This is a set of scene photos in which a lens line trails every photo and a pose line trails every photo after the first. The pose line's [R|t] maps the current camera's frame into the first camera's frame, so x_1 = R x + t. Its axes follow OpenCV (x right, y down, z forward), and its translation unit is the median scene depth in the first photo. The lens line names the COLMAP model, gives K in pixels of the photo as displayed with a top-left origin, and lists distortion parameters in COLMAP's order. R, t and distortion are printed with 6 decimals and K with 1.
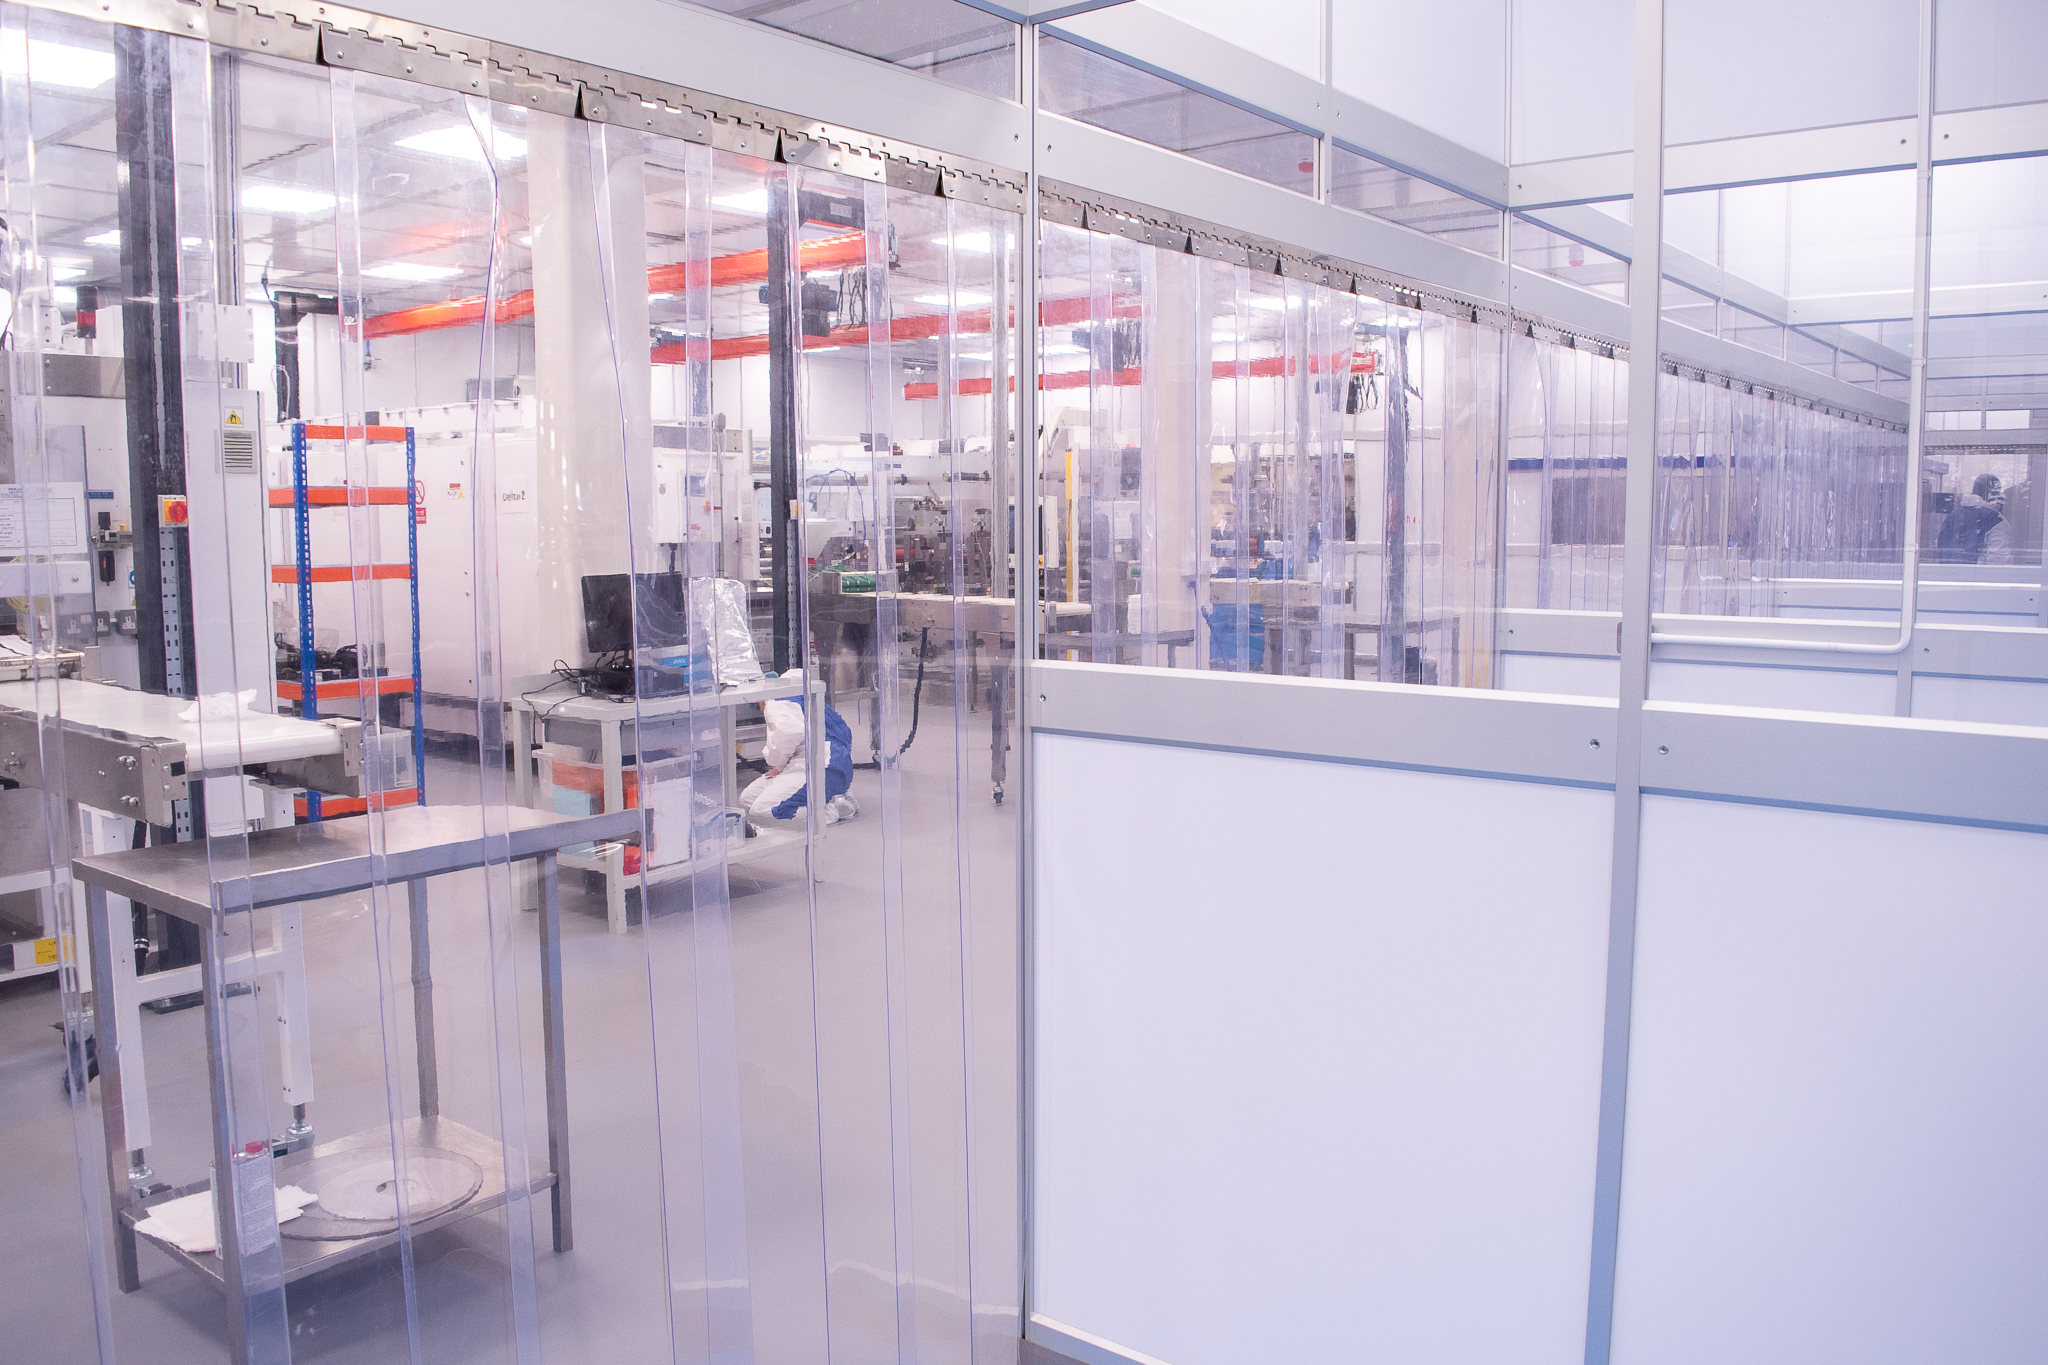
lens RADIAL K [[1604.0, 0, 1024.0], [0, 1604.0, 682.5], [0, 0, 1]] dist [-0.090007, -0.003514]
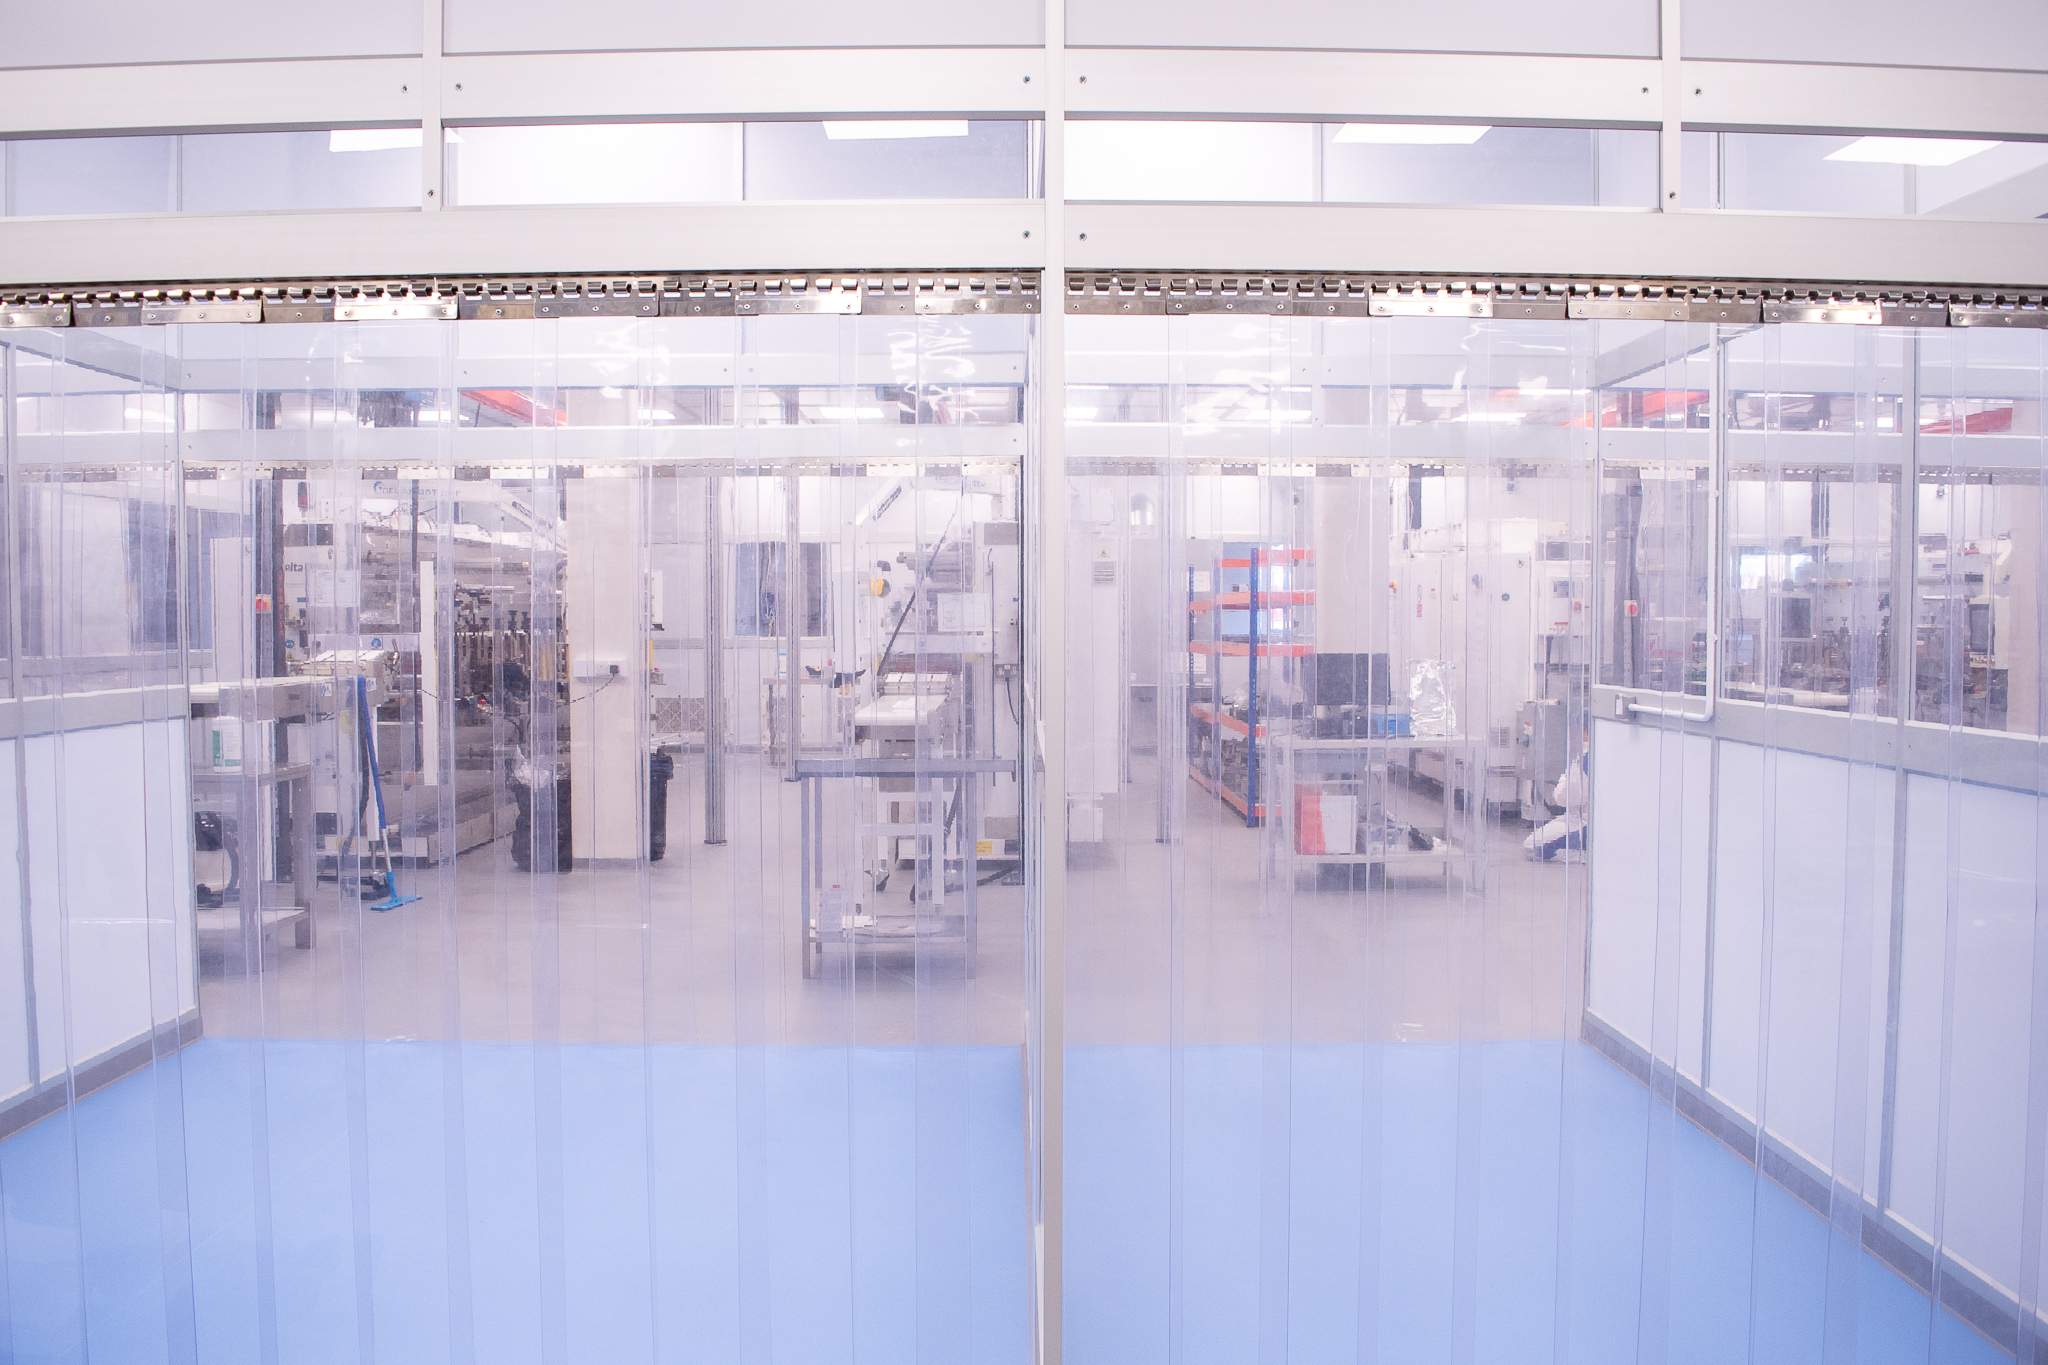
lens RADIAL K [[1604.0, 0, 1024.0], [0, 1604.0, 682.5], [0, 0, 1]] dist [-0.090007, -0.003514]
pose [[0.637337, 0.034399, -0.769817, 0.710067], [-0.079215, 0.996635, -0.021048, 0.012235], [0.766502, 0.074396, 0.637918, -0.148849]]
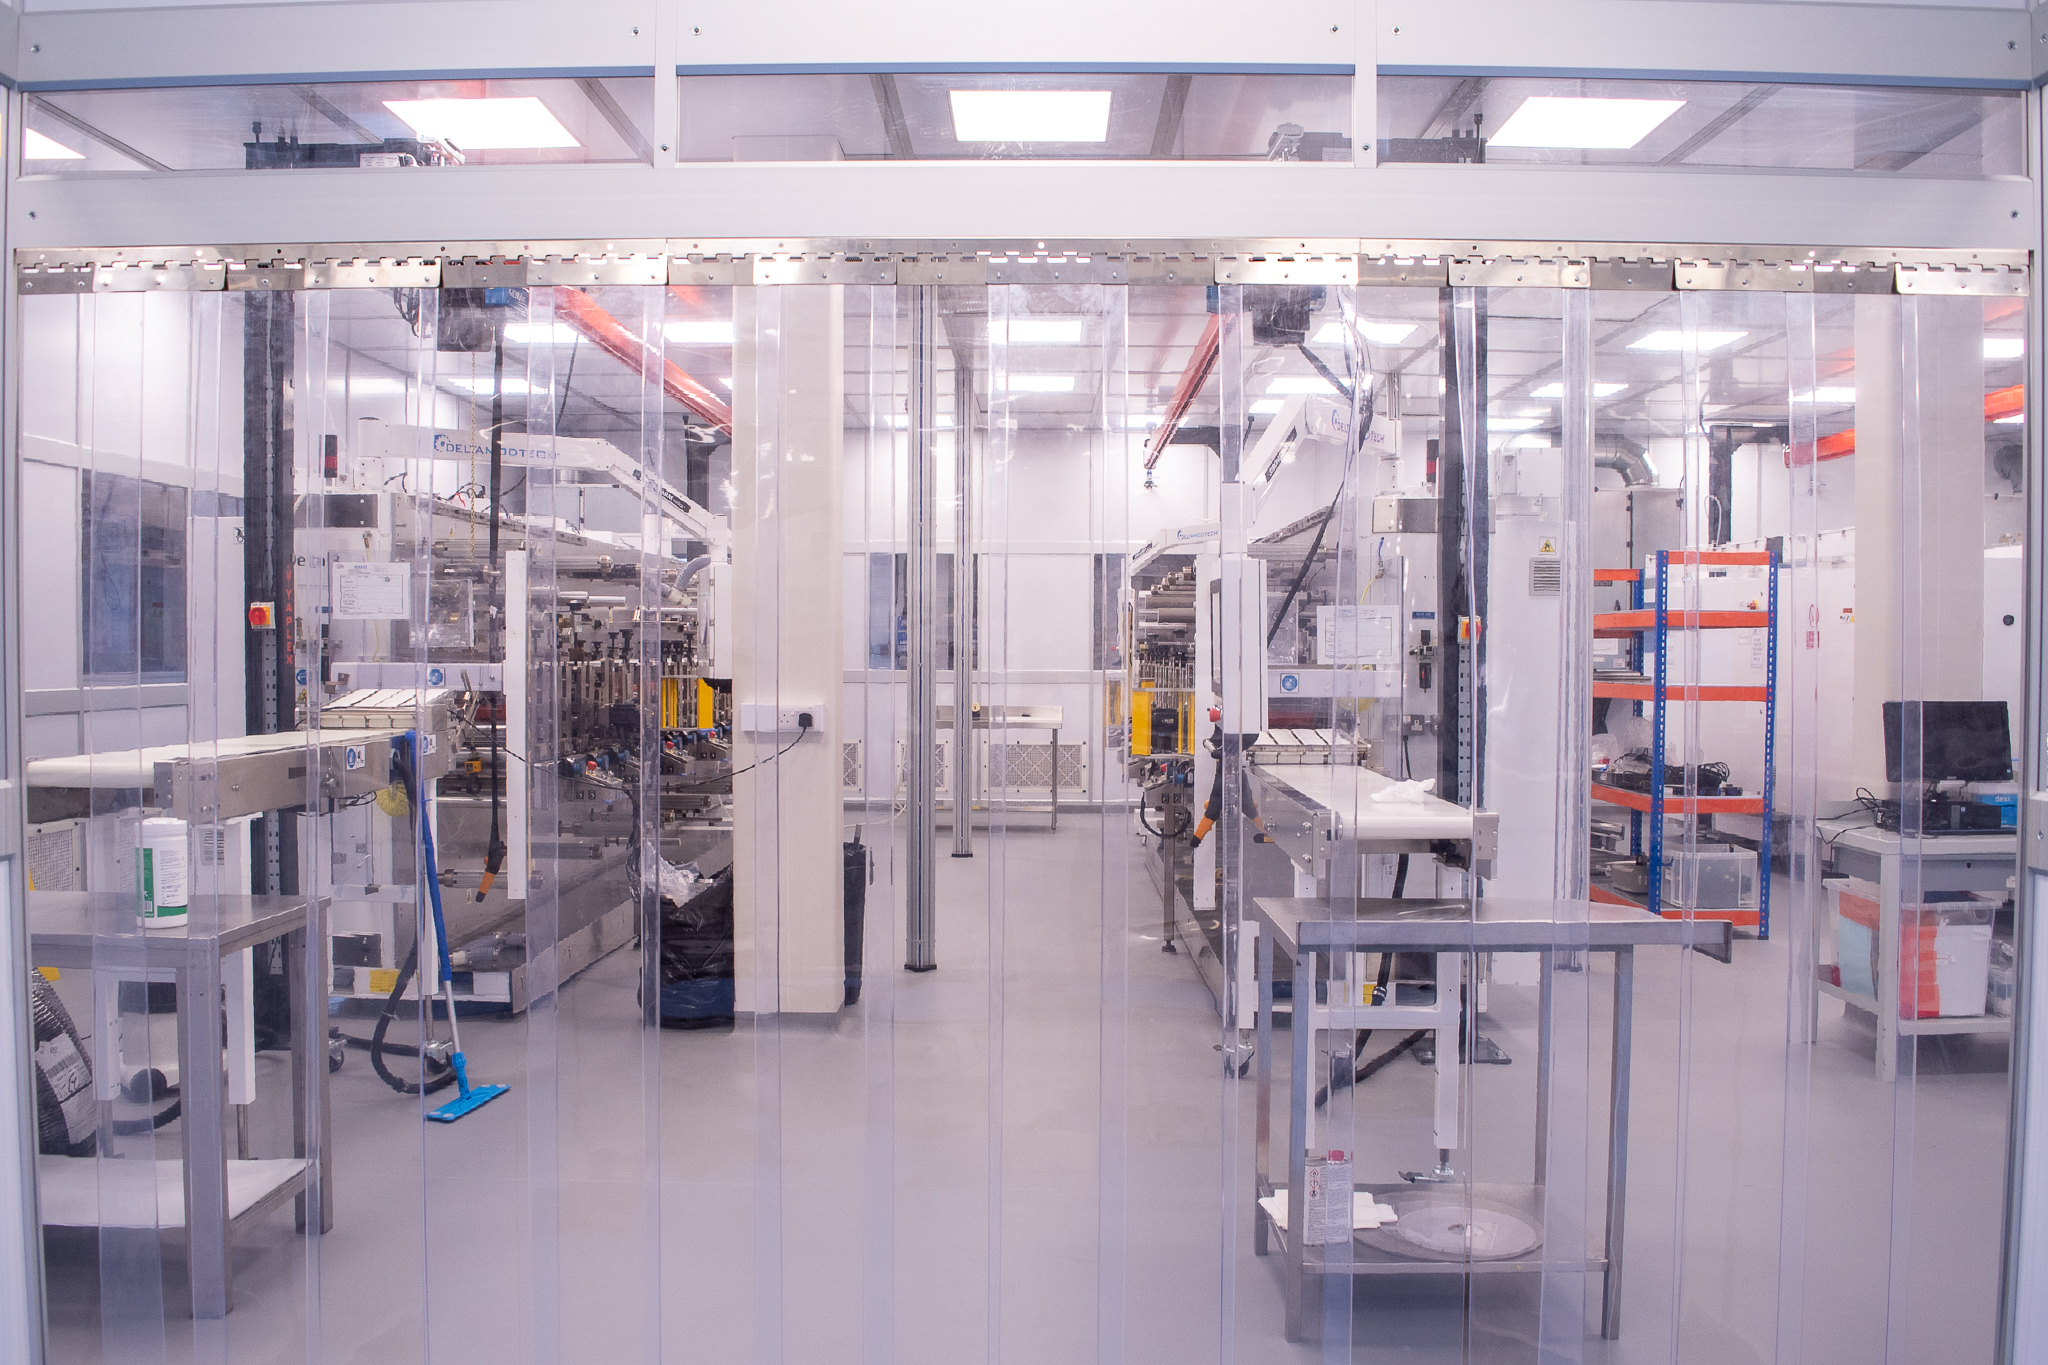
lens RADIAL K [[1604.0, 0, 1024.0], [0, 1604.0, 682.5], [0, 0, 1]] dist [-0.090007, -0.003514]
pose [[0.618980, 0.021980, -0.785099, 0.146930], [-0.085216, 0.995587, -0.039311, 0.003117], [0.780770, 0.091236, 0.618121, 0.015132]]
